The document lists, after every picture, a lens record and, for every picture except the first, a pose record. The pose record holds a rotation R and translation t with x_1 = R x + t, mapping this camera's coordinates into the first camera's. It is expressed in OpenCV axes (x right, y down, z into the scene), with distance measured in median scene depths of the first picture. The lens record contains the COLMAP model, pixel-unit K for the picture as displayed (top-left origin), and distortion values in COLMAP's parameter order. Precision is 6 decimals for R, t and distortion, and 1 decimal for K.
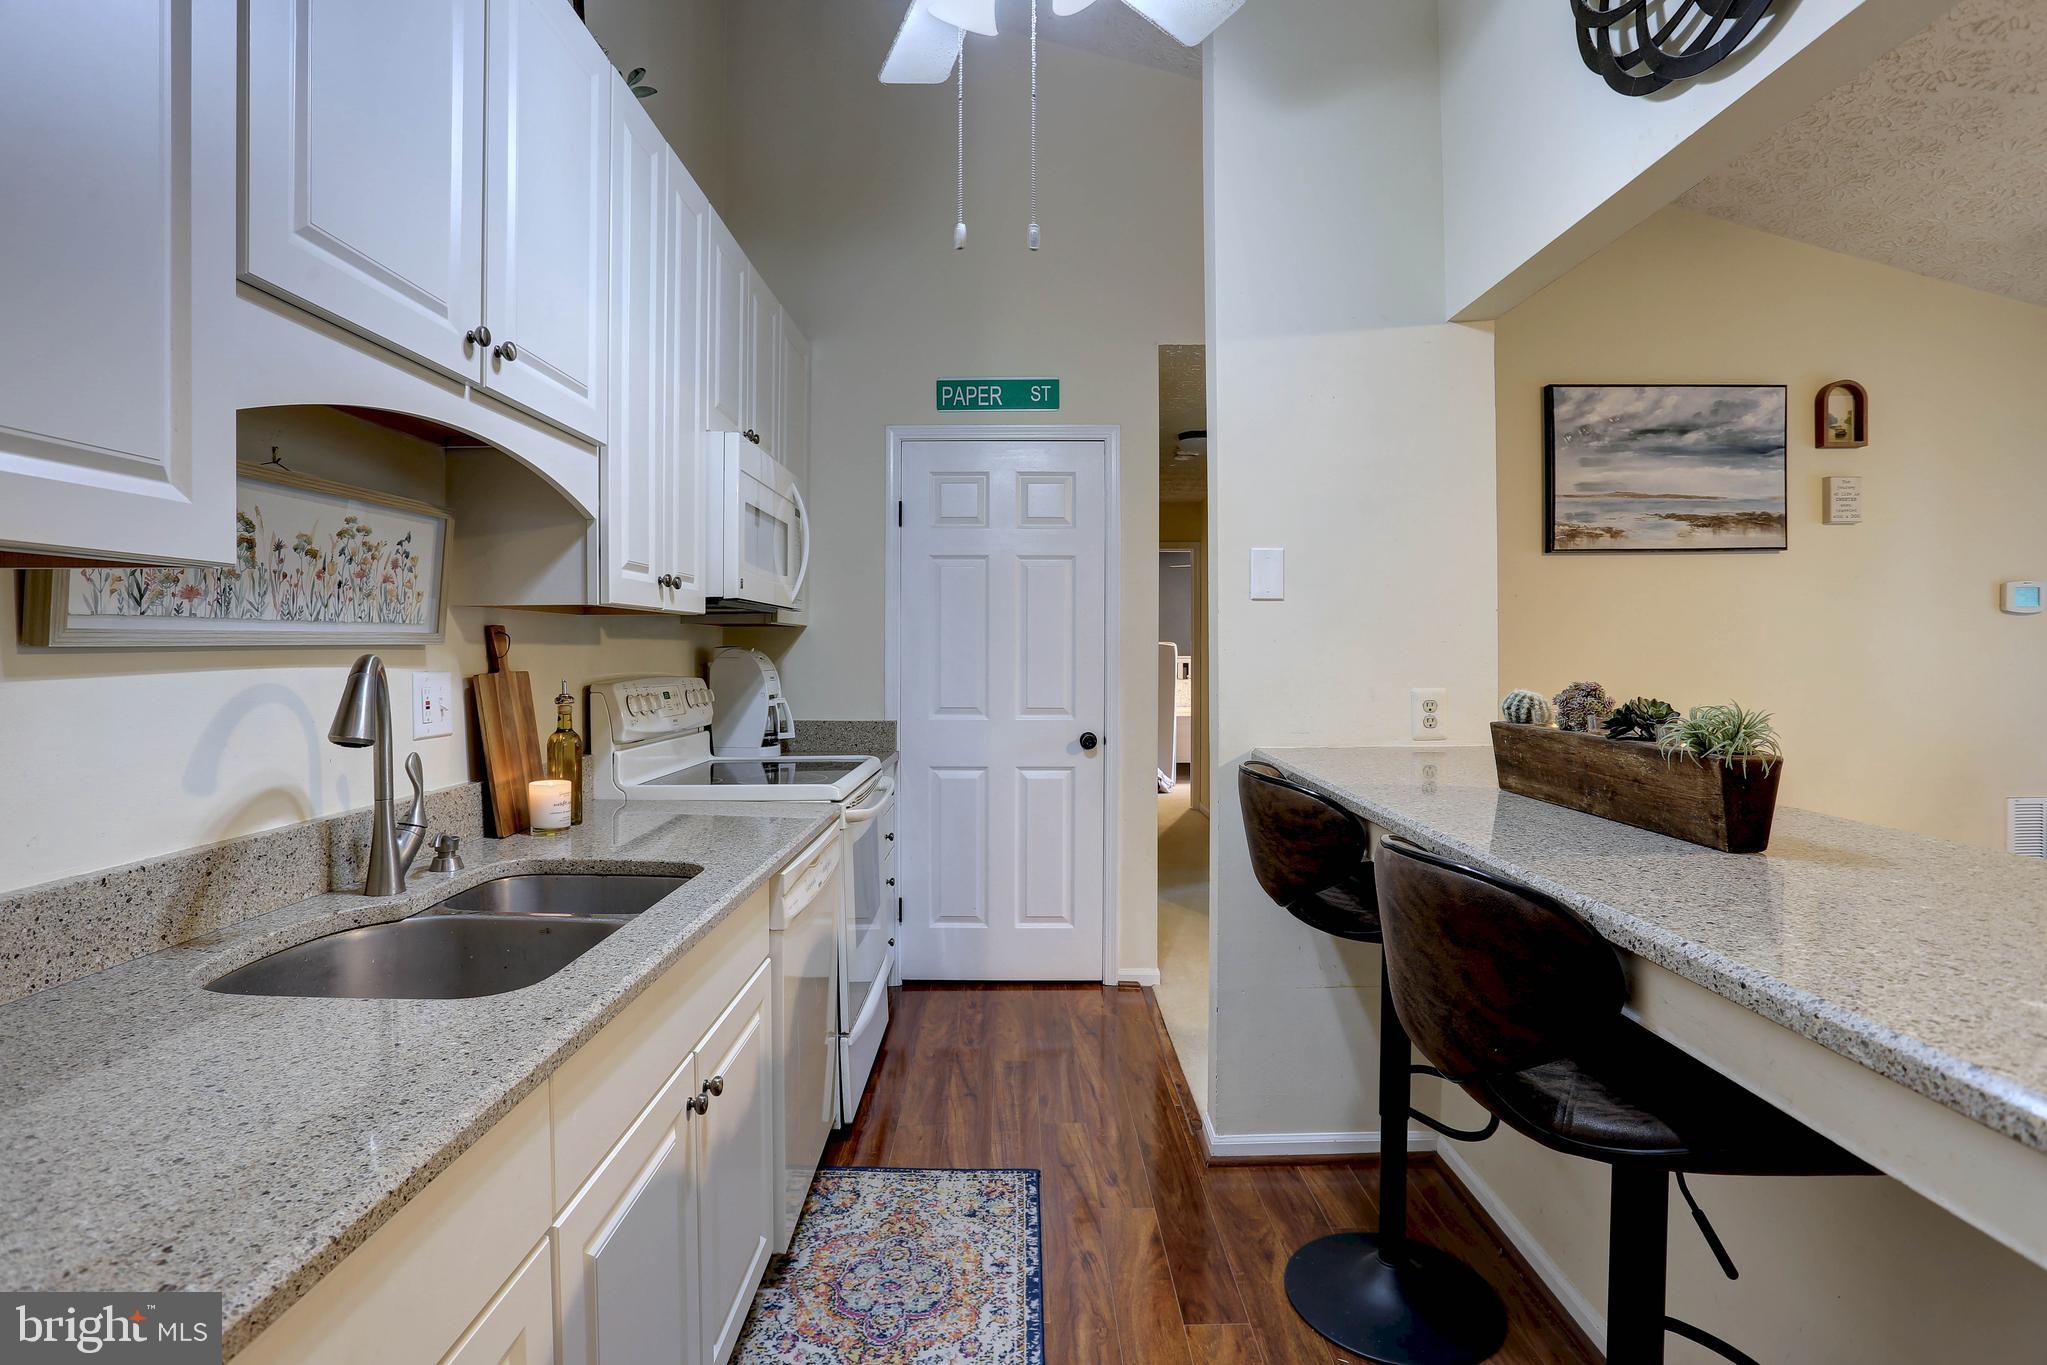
lens RADIAL K [[1007.5, 0, 1026.9], [0, 1007.5, 667.7], [0, 0, 1]] dist [-0.072267, 0.034457]
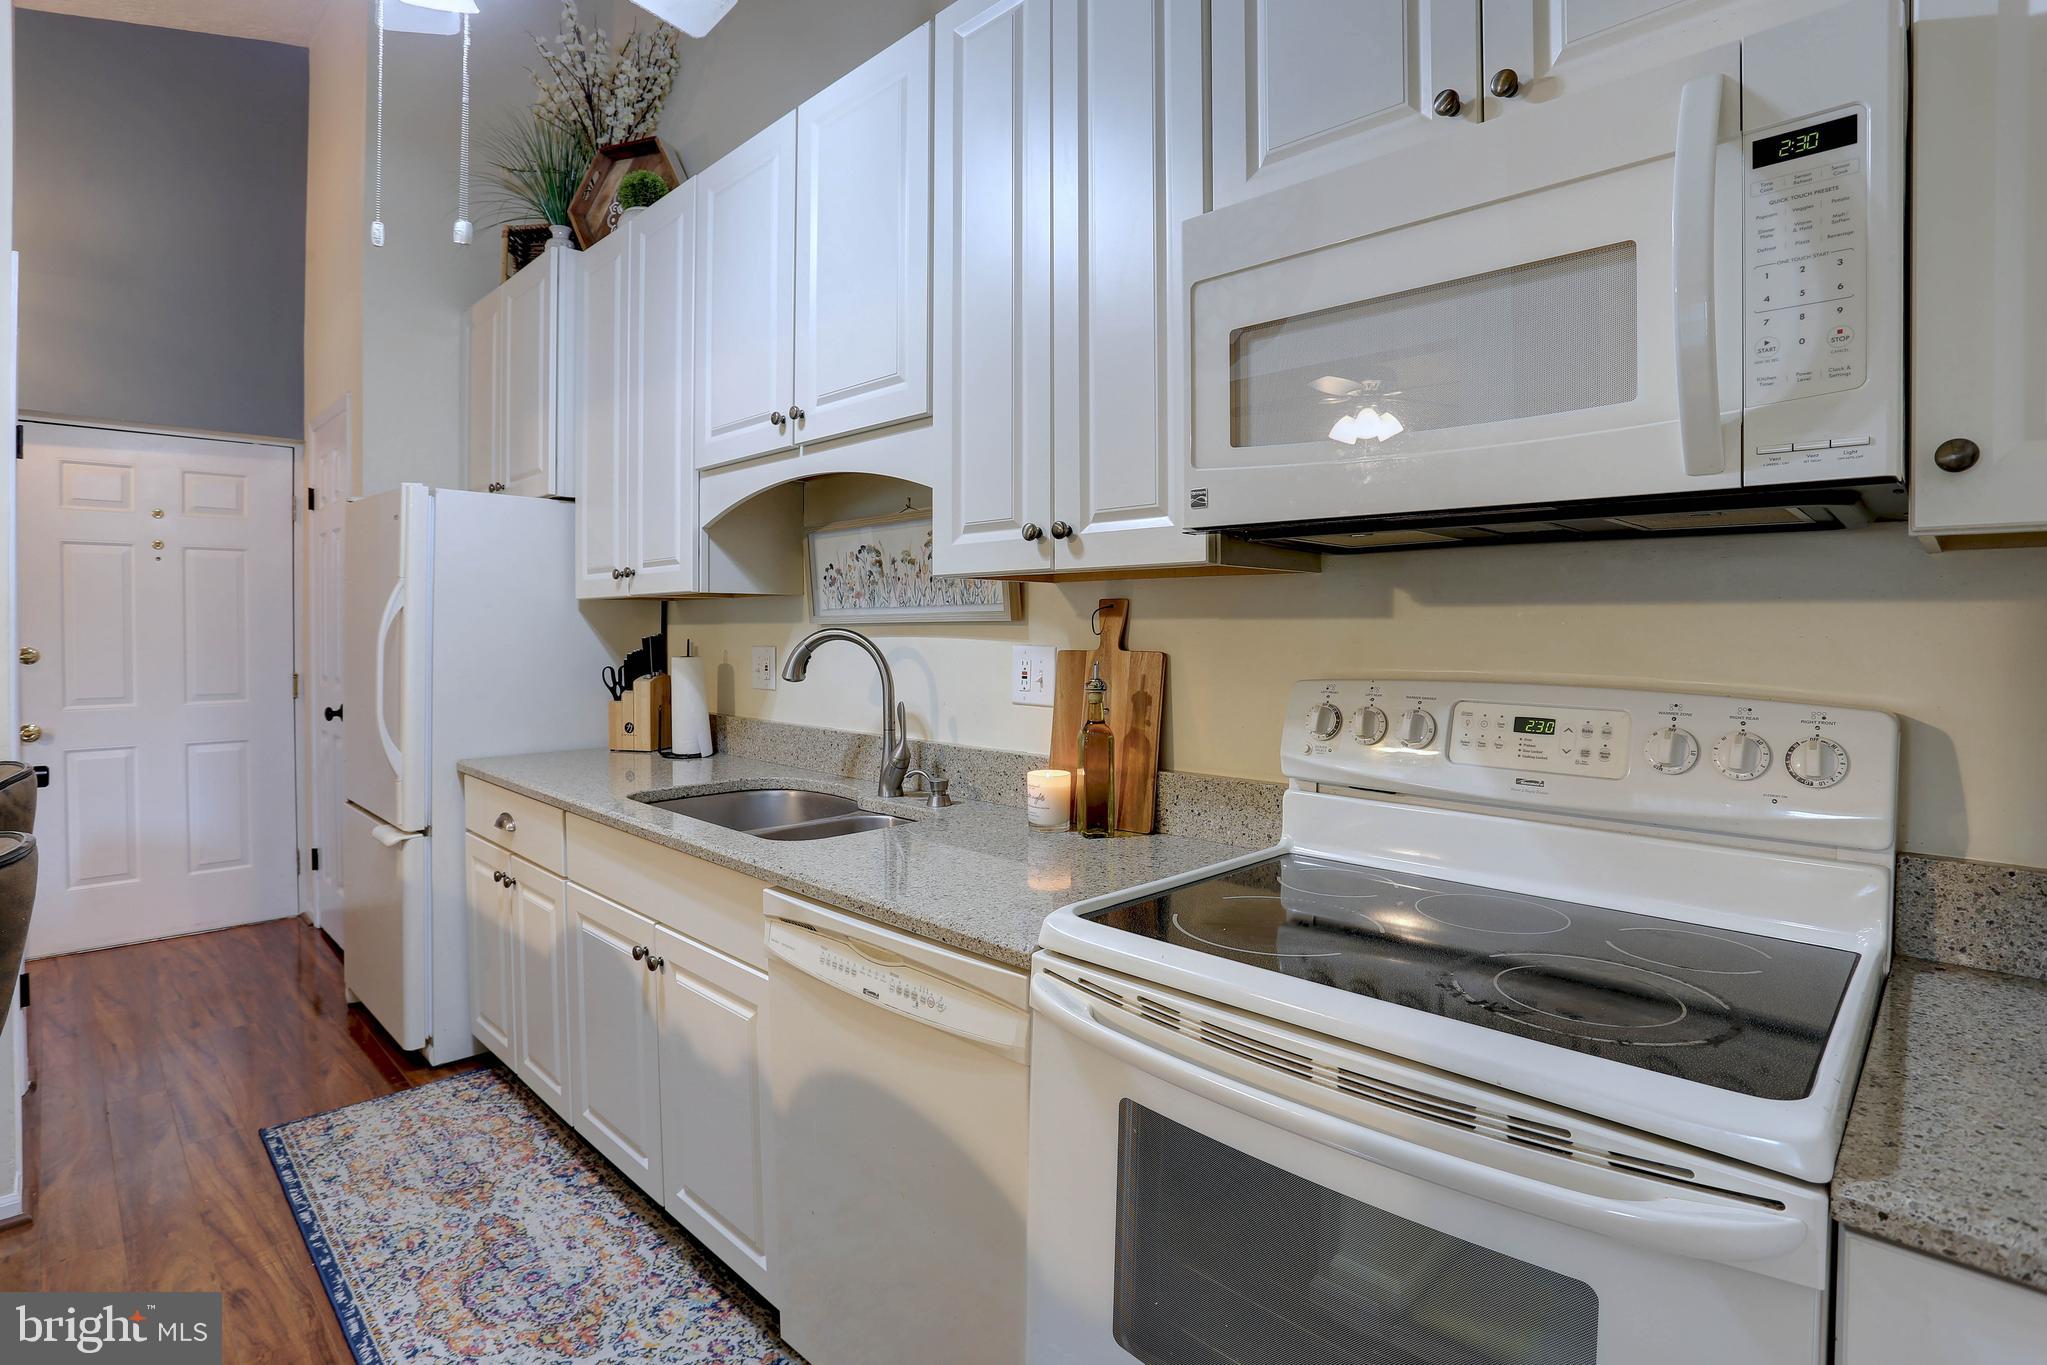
lens RADIAL K [[1015.2, 0, 1019.5], [0, 1015.2, 624.0], [0, 0, 1]] dist [-0.088698, 0.017448]
pose [[-0.709859, -0.003627, -0.704335, 0.168073], [-0.014682, 0.999846, 0.009648, -0.024812], [0.704191, 0.017190, -0.709803, 1.458319]]
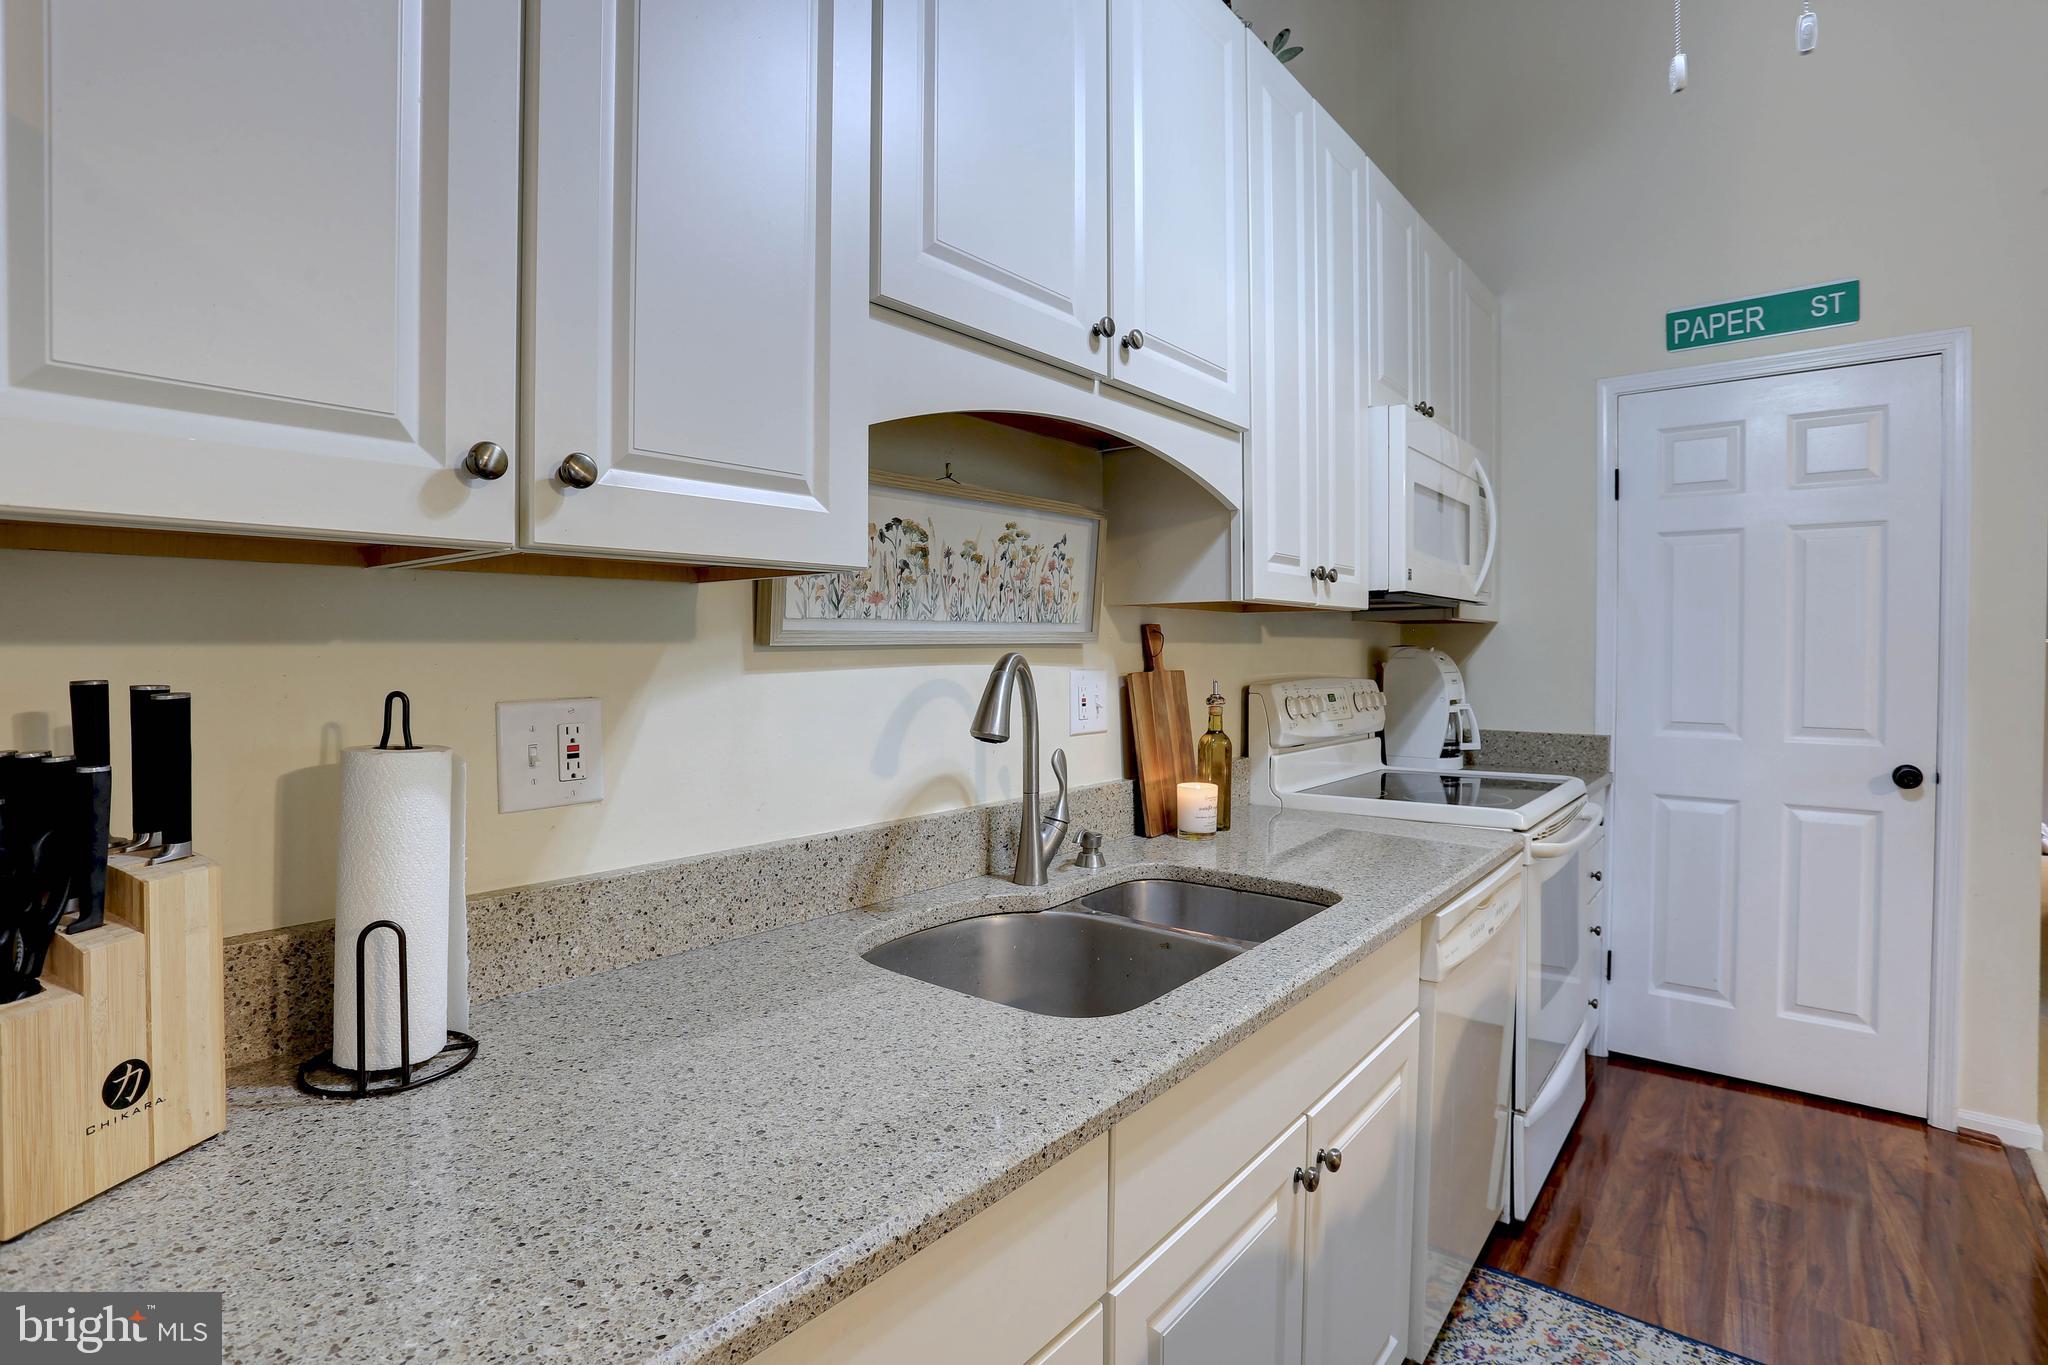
lens RADIAL K [[1015.4, 0, 1023.6], [0, 1015.4, 664.5], [0, 0, 1]] dist [-0.079163, 0.036016]
pose [[0.779697, 0.009767, -0.626081, 0.006202], [-0.011450, 0.999934, 0.001339, -0.001654], [0.626053, 0.006125, 0.779757, 0.105808]]
